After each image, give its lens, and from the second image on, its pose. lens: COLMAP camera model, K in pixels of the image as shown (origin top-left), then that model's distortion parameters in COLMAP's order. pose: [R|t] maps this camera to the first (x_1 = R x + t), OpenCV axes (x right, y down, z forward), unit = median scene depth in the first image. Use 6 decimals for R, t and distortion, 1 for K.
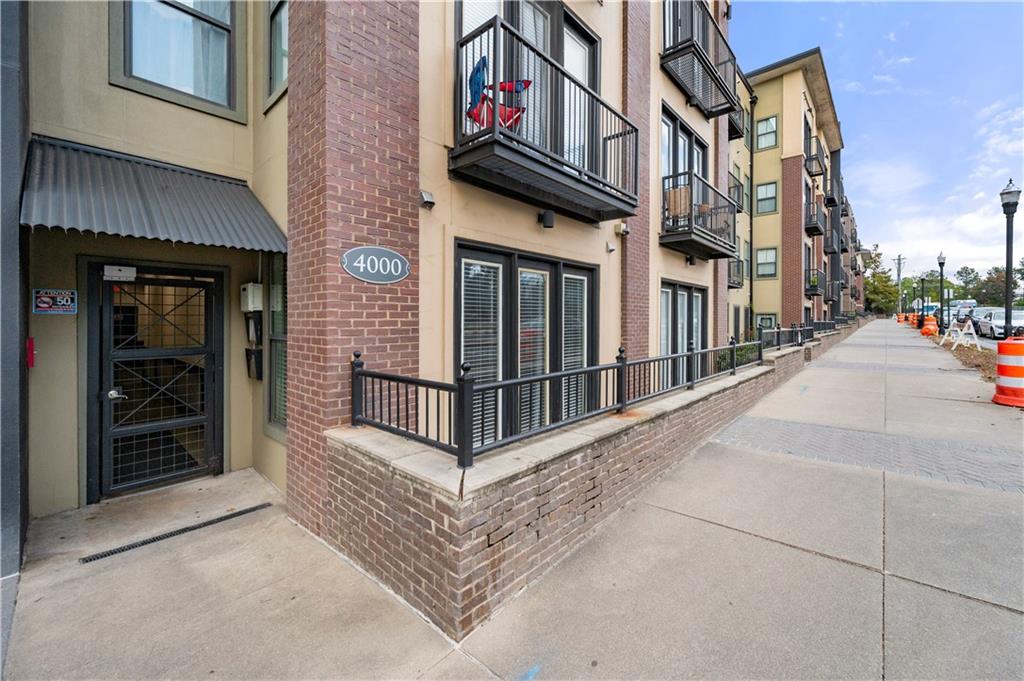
lens RADIAL K [[408.4, 0, 513.7], [0, 408.4, 324.2], [0, 0, 1]] dist [-0.000460, -0.000642]
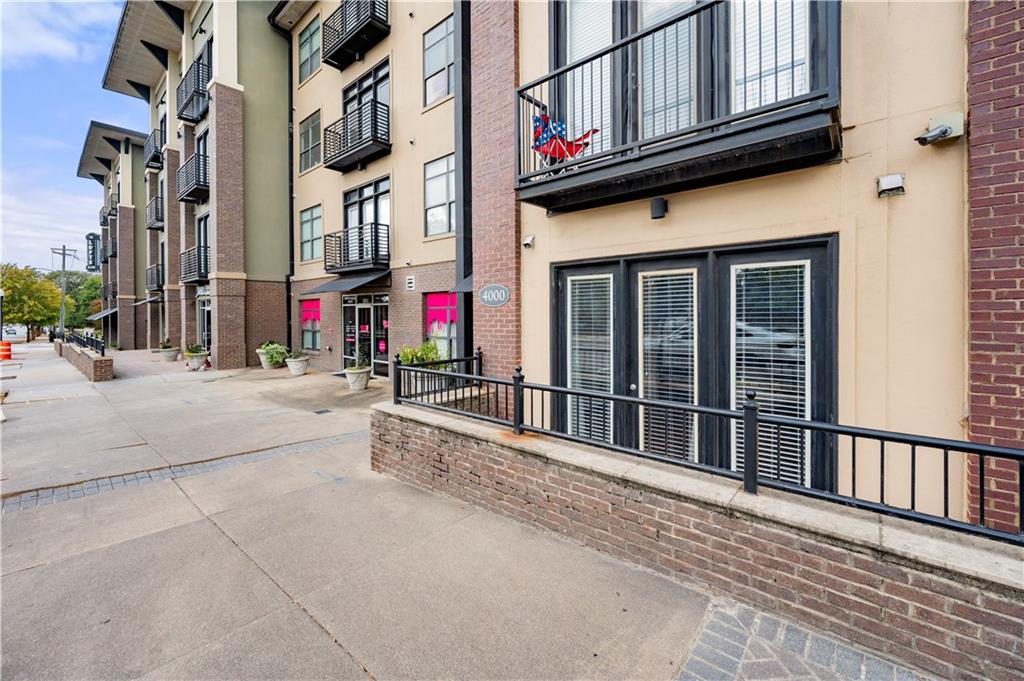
lens RADIAL K [[412.5, 0, 516.6], [0, 412.5, 316.2], [0, 0, 1]] dist [-0.000984, -0.000276]
pose [[0.031011, 0.005349, -0.999505, 0.910427], [-0.002104, 0.999984, 0.005286, -0.048194], [0.999517, 0.001939, 0.031021, 0.710887]]
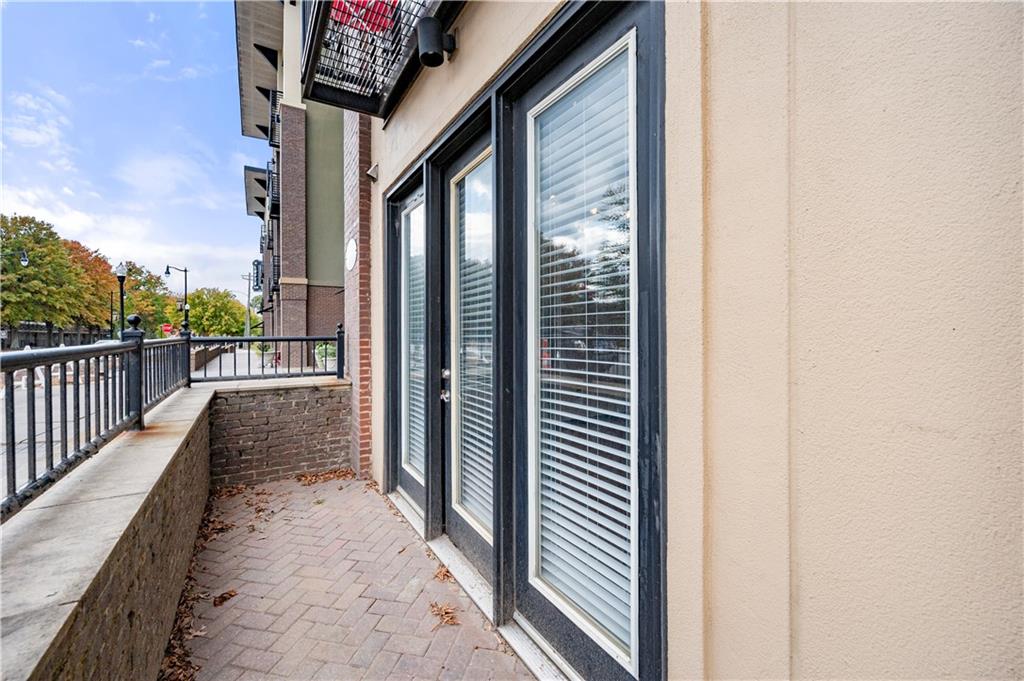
lens RADIAL K [[408.4, 0, 515.1], [0, 408.4, 334.0], [0, 0, 1]] dist [0.000020, 0.000013]
pose [[-0.276486, 0.003742, -0.961011, 0.501754], [-0.005364, 0.999971, 0.005437, 0.056022], [0.961003, 0.006658, -0.276458, 1.232223]]
